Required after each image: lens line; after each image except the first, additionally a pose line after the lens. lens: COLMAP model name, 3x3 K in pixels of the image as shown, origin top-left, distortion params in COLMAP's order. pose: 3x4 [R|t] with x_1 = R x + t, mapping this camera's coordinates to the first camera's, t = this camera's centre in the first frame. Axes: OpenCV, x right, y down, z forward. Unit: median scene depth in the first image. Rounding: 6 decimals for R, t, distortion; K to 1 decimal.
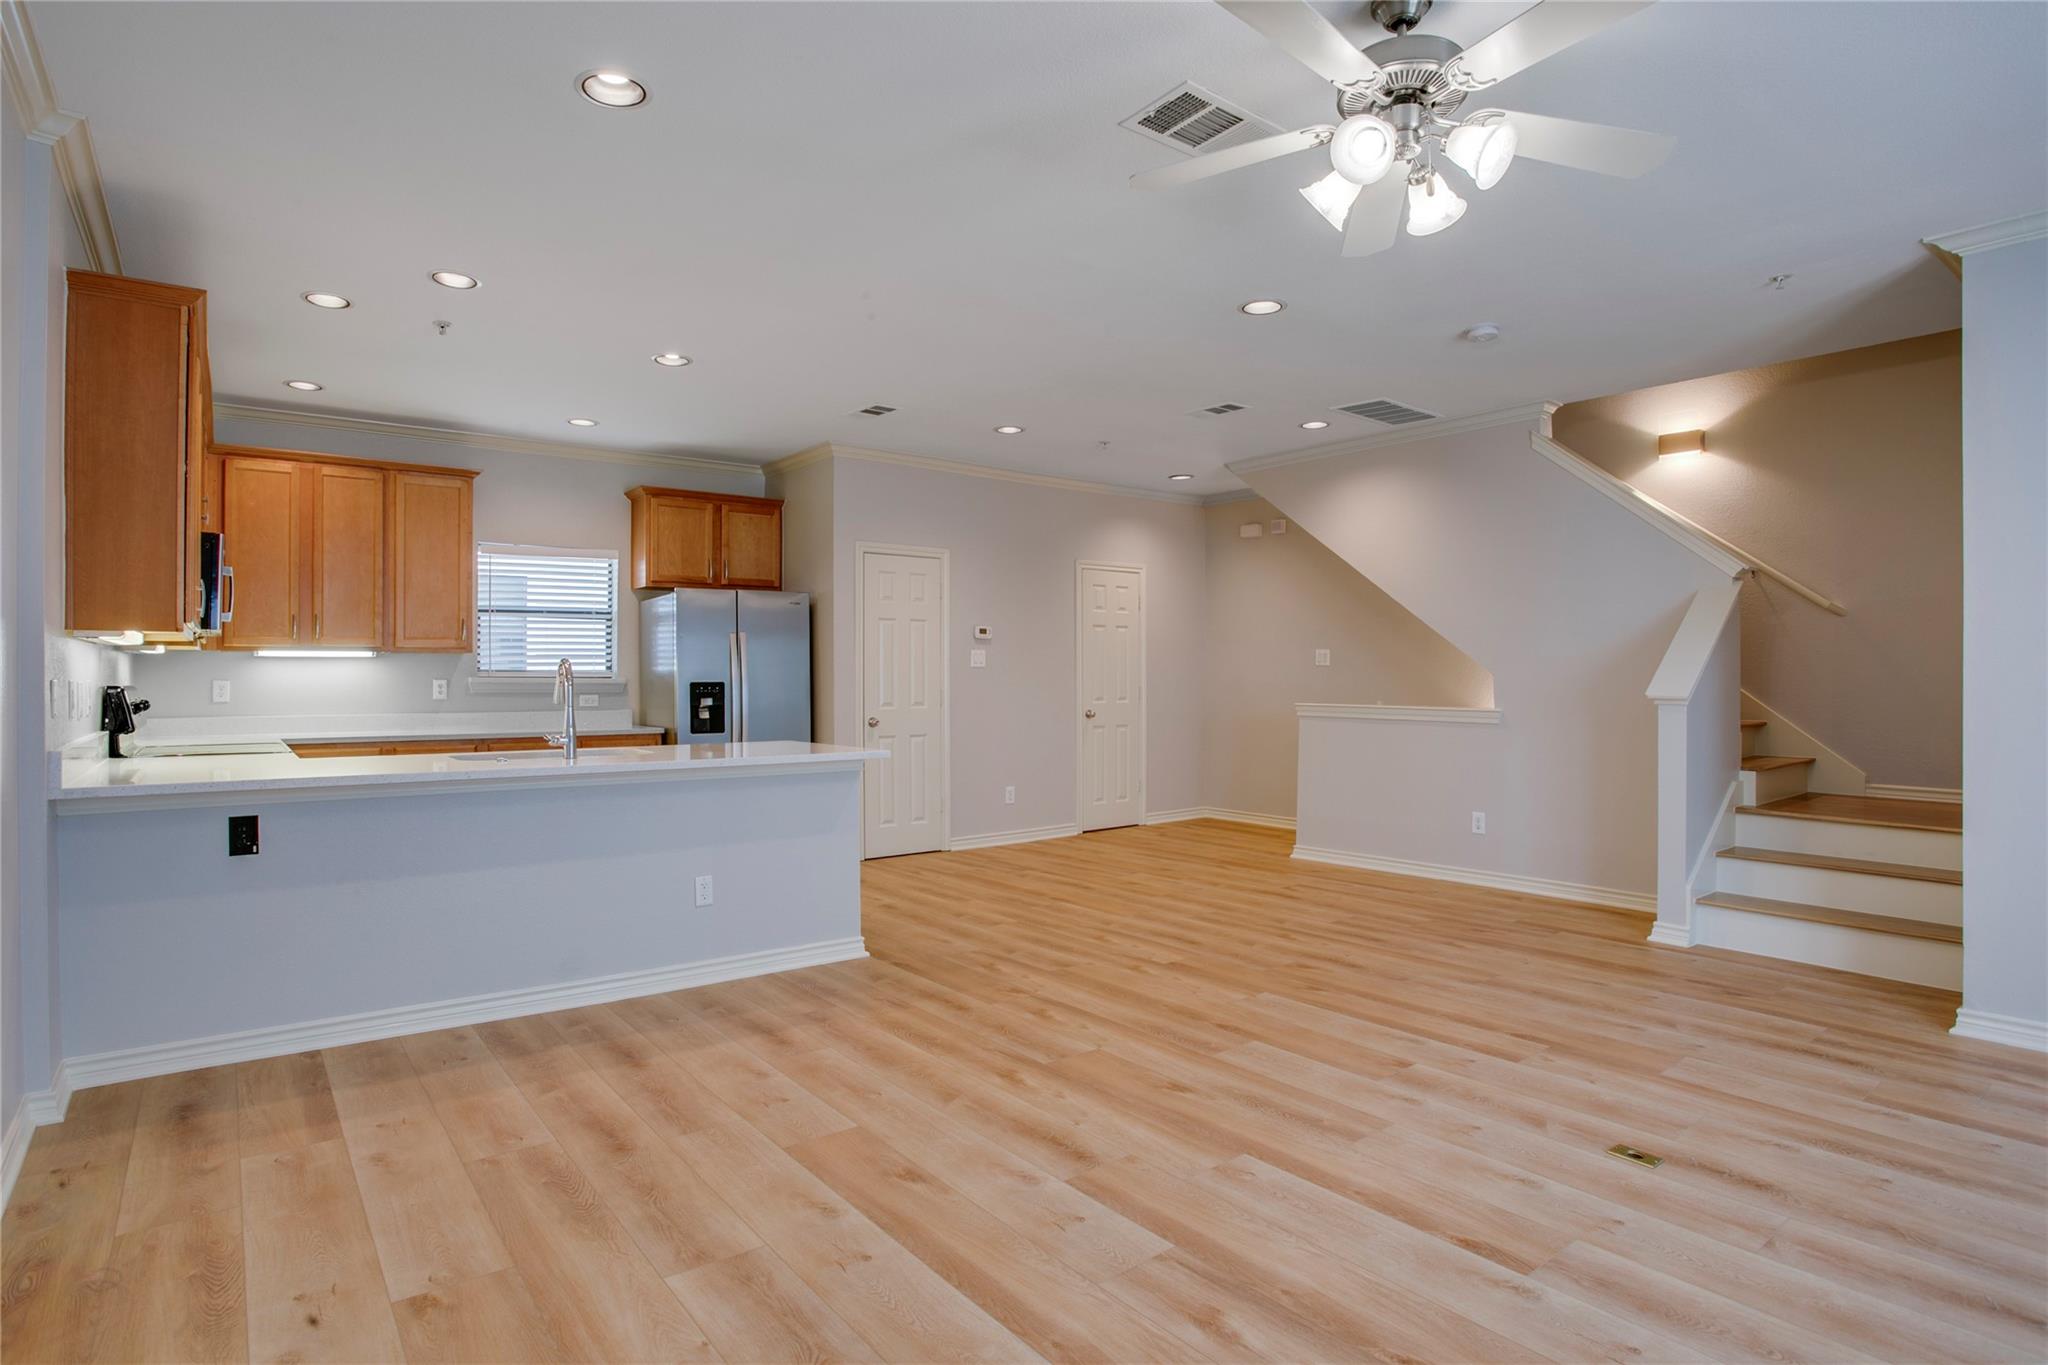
lens RADIAL K [[1041.1, 0, 1013.2], [0, 1041.1, 684.0], [0, 0, 1]] dist [-0.094687, 0.037312]
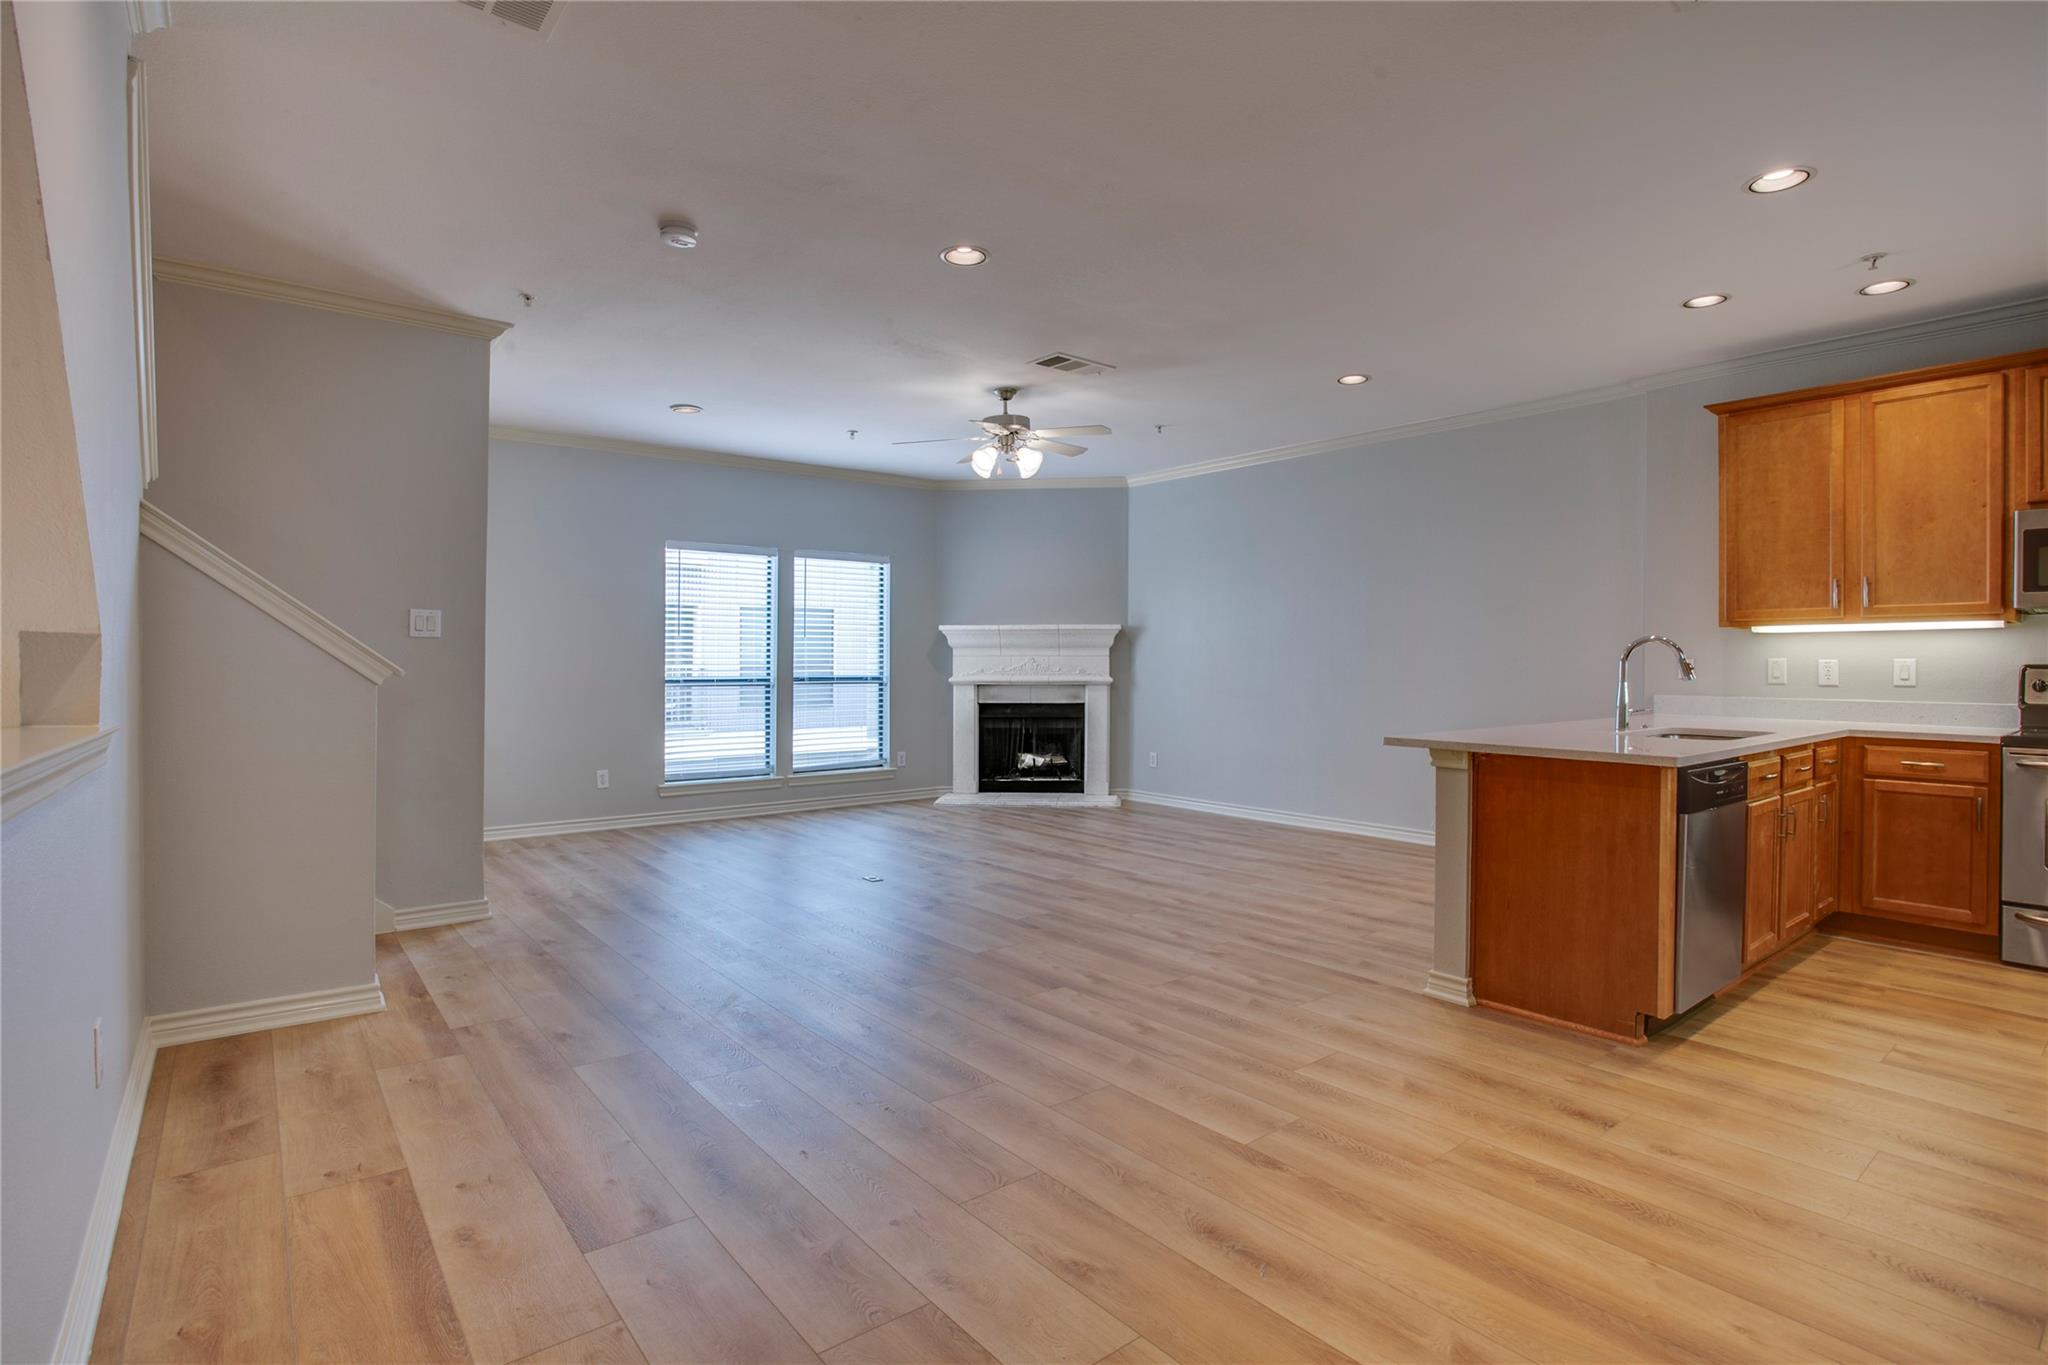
lens RADIAL K [[1015.7, 0, 1010.3], [0, 1015.7, 693.9], [0, 0, 1]] dist [-0.079957, 0.037445]
pose [[-0.999998, -0.001924, -0.000680, 0.159071], [-0.001949, 0.999289, 0.037653, -0.002687], [0.000607, 0.037654, -0.999291, 1.513015]]
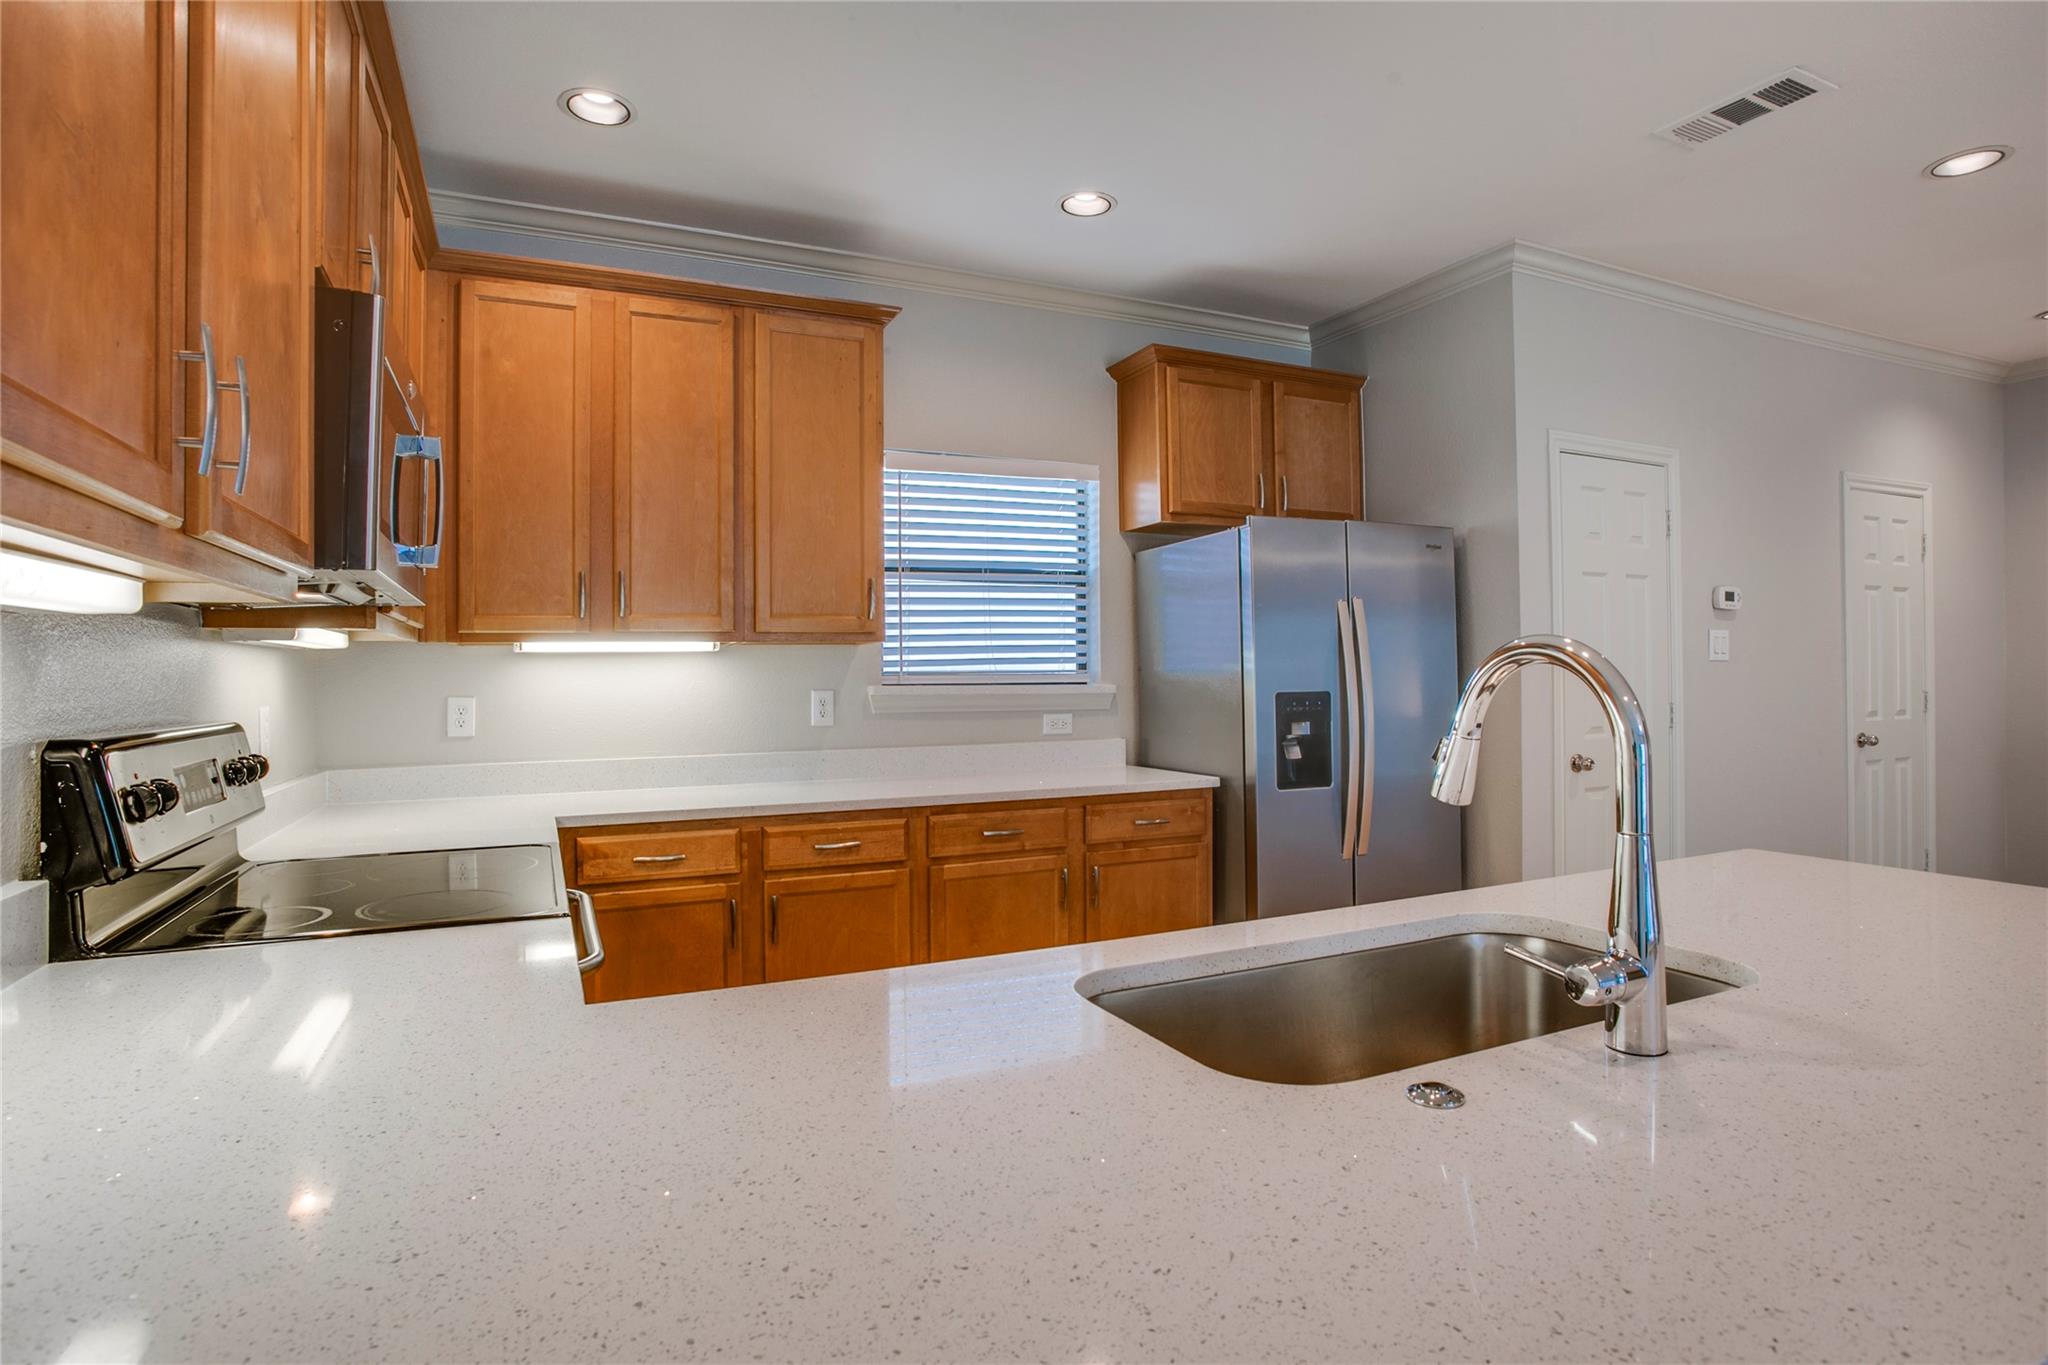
lens RADIAL K [[1009.2, 0, 1024.0], [0, 1009.2, 682.5], [0, 0, 1]] dist [-0.064440, 0.000563]
pose [[0.976022, -0.006049, -0.217586, -0.392690], [0.006768, 0.999974, 0.002563, -0.011303], [0.217565, -0.003974, 0.976038, 0.559950]]
